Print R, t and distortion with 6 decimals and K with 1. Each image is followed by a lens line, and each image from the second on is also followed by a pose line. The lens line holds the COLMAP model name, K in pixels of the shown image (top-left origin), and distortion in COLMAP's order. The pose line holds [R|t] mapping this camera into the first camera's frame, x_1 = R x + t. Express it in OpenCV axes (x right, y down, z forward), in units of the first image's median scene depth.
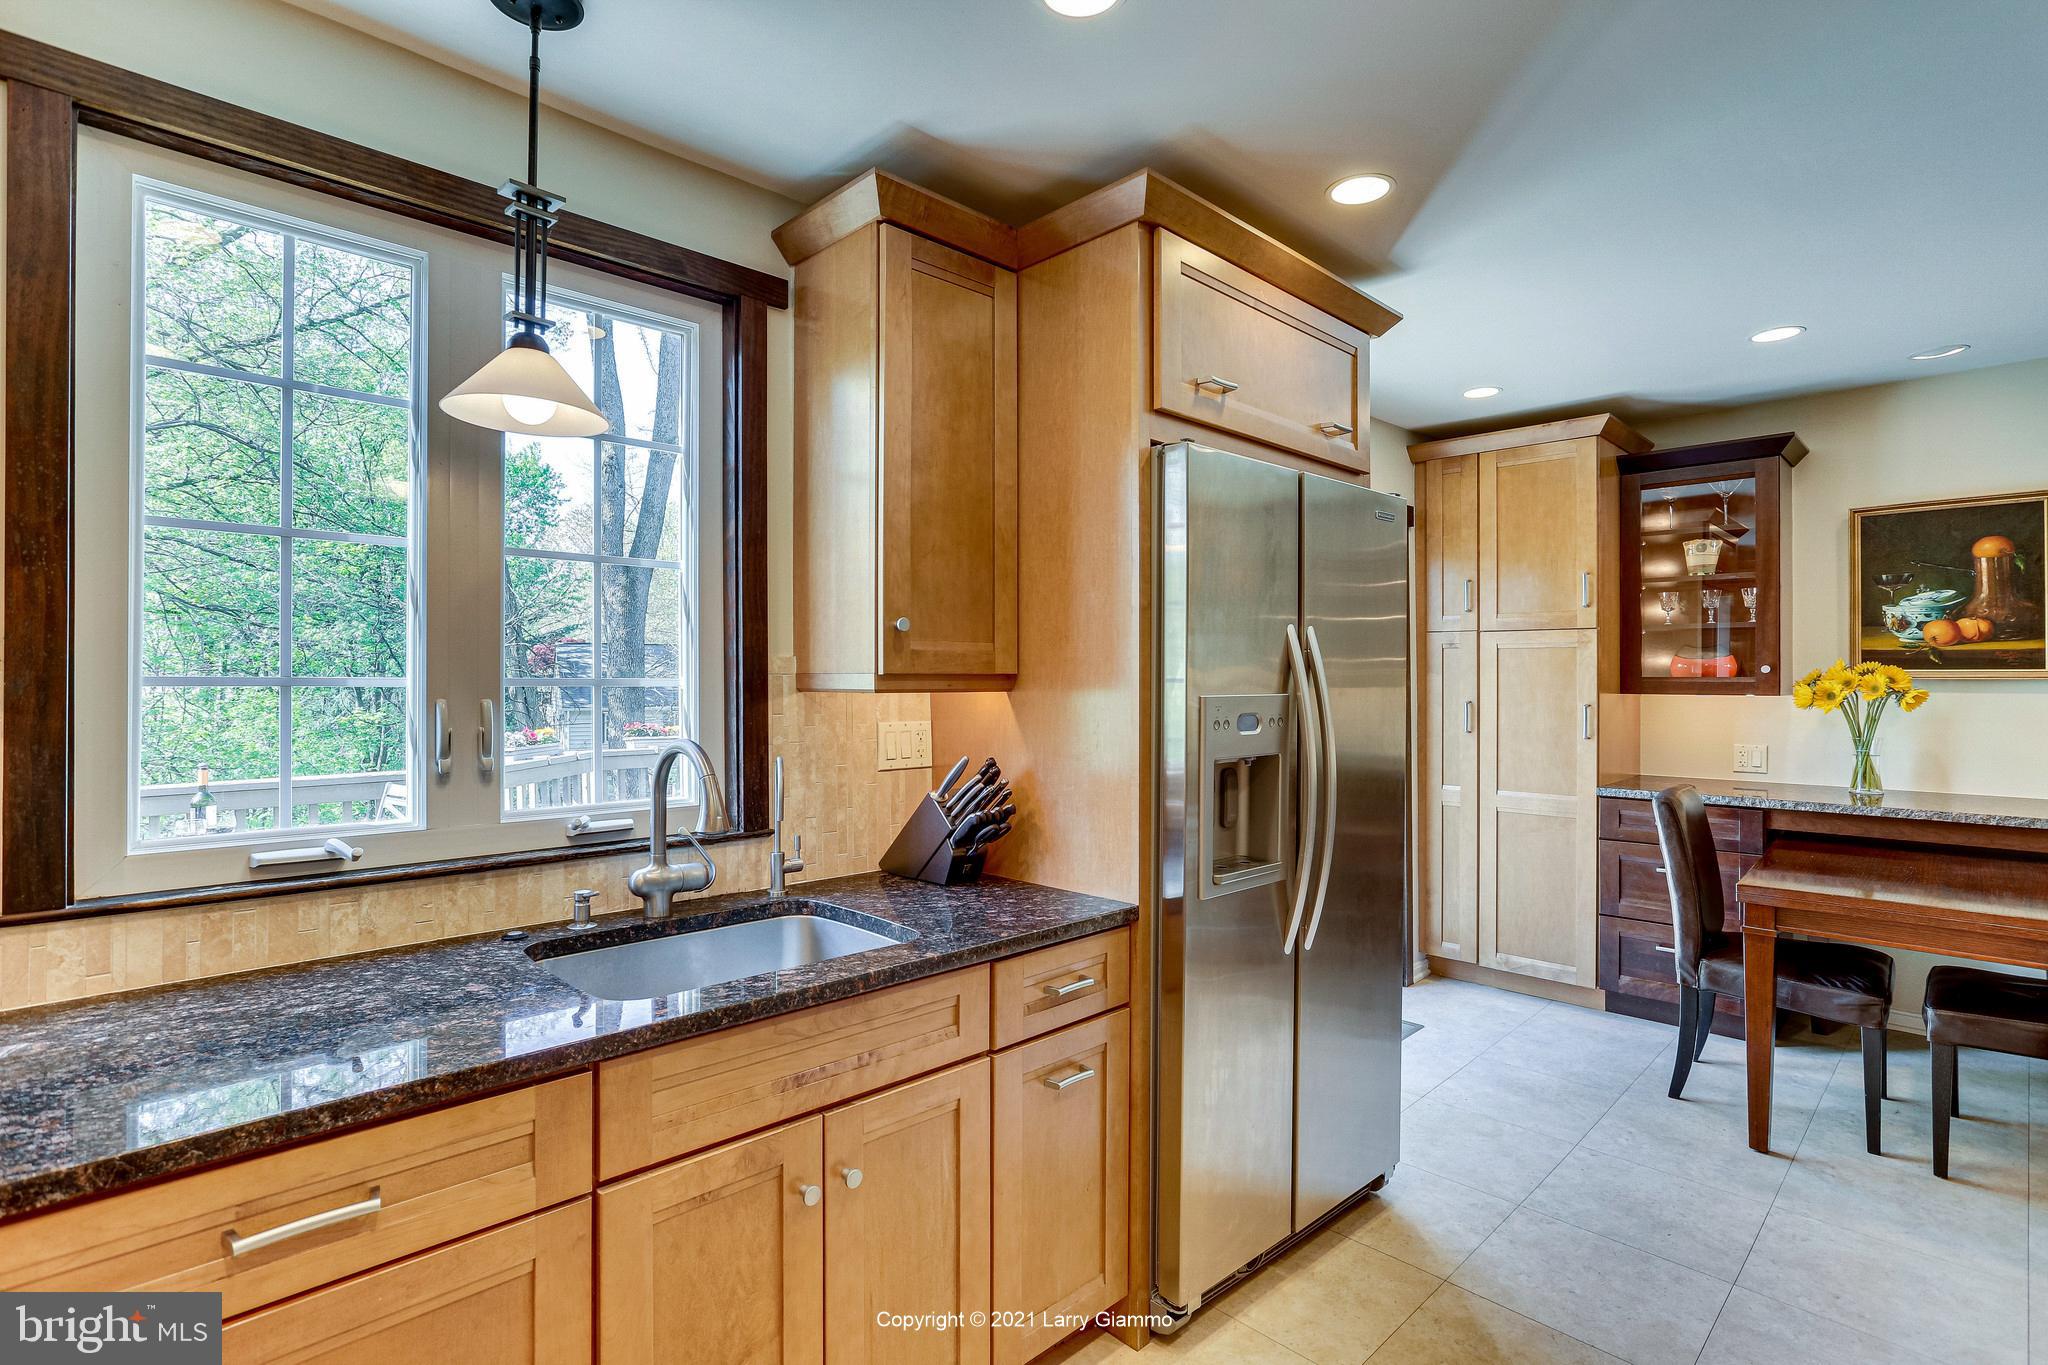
lens RADIAL K [[997.6, 0, 1015.7], [0, 997.6, 671.5], [0, 0, 1]] dist [-0.040956, 0.024655]
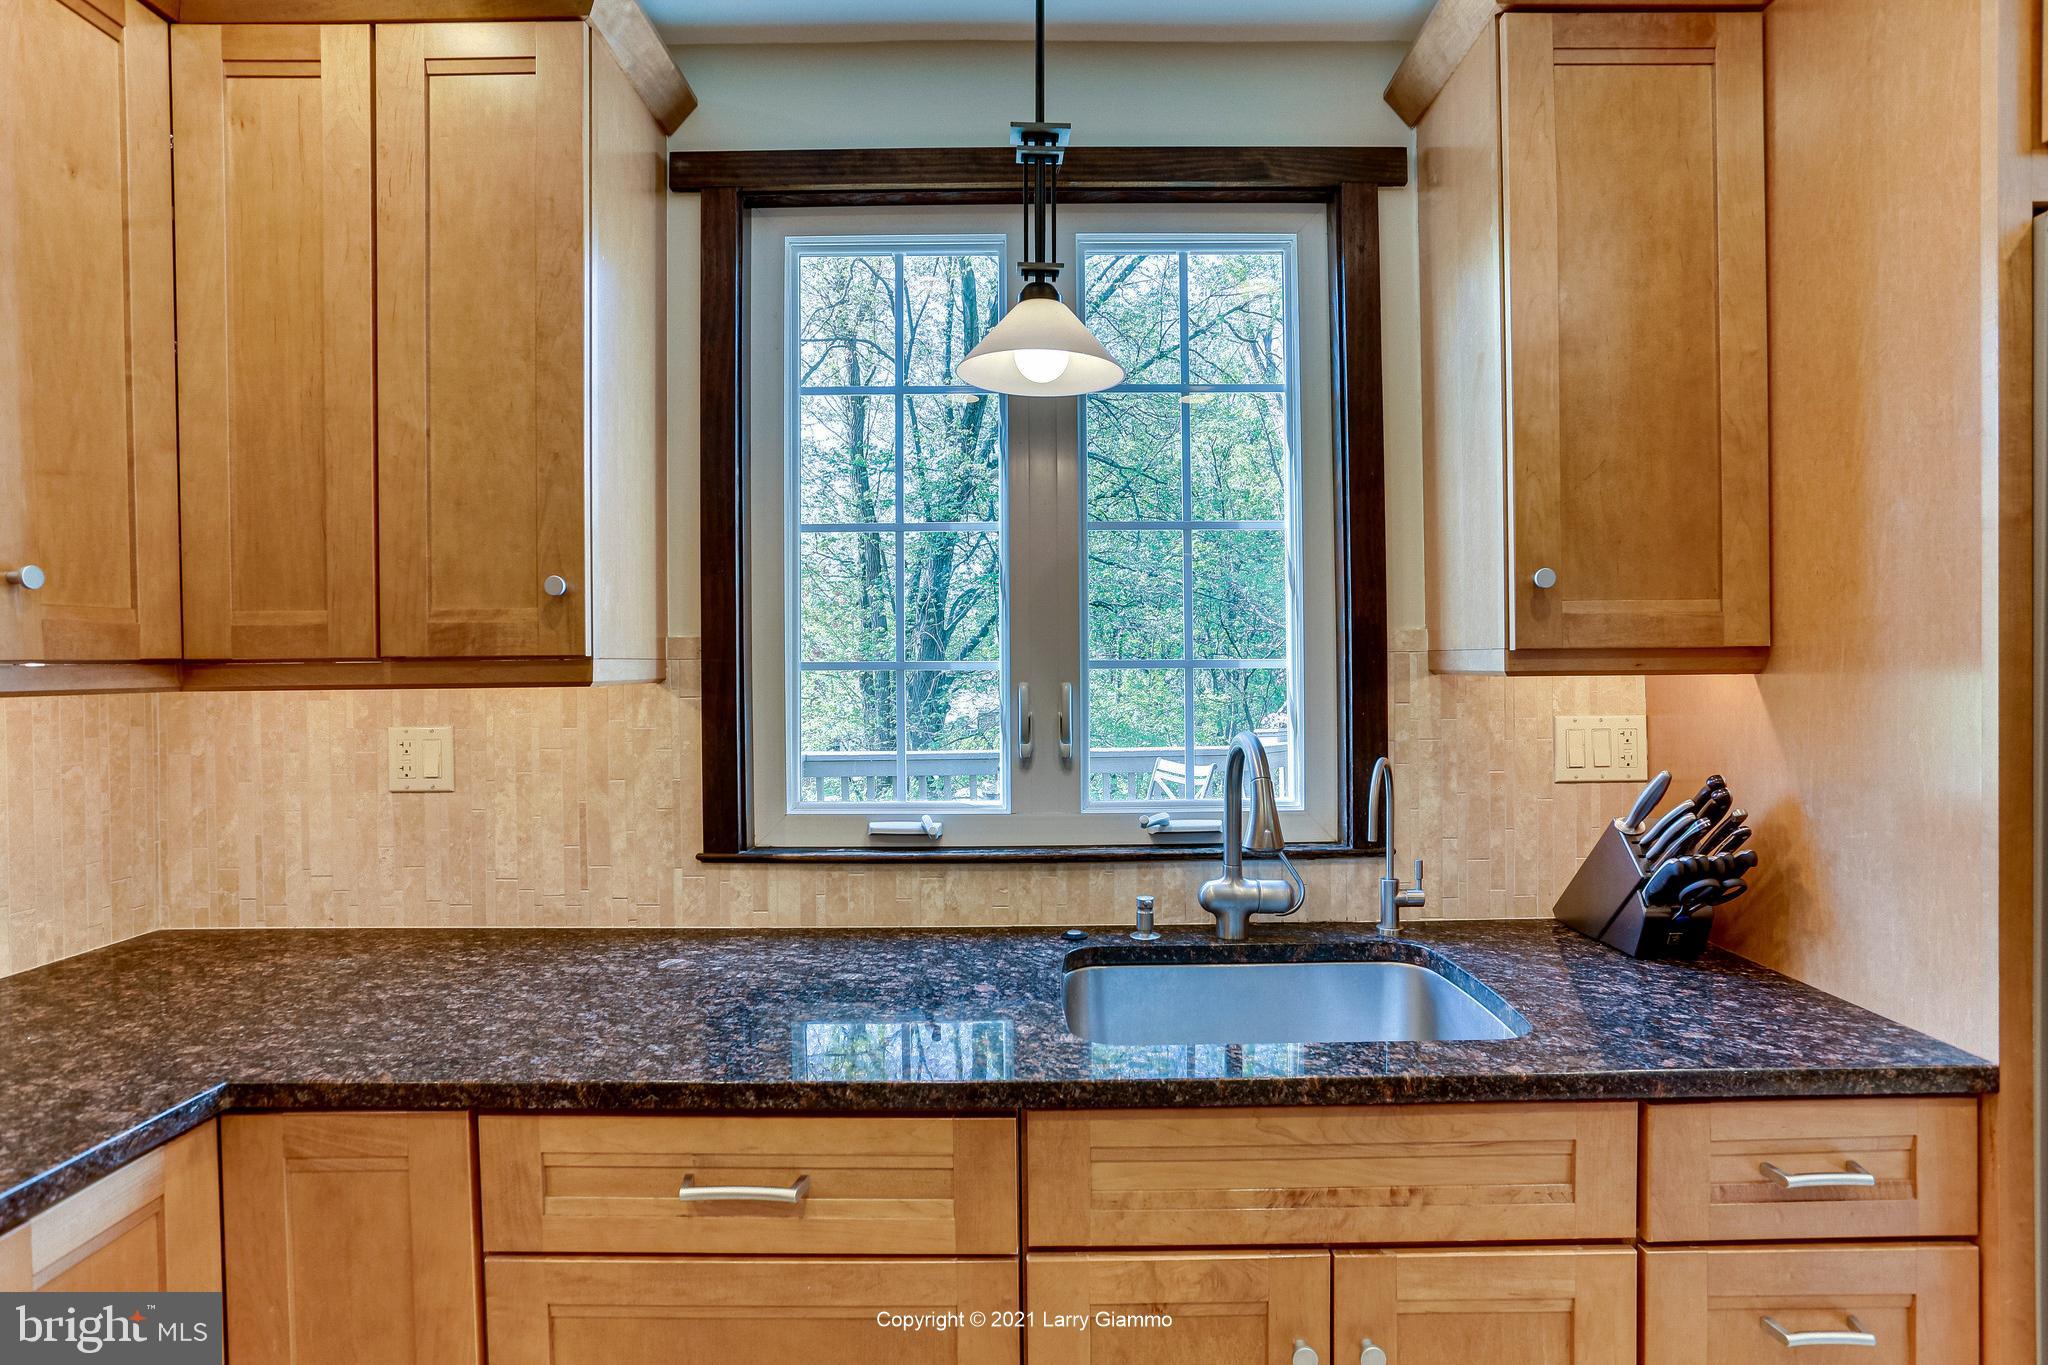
lens RADIAL K [[1036.5, 0, 1018.5], [0, 1036.5, 670.4], [0, 0, 1]] dist [-0.039552, 0.017758]
pose [[0.719876, -0.003624, -0.694093, 0.127163], [0.015340, 0.999825, 0.010689, 0.004206], [0.693933, -0.018342, 0.719806, 0.236291]]
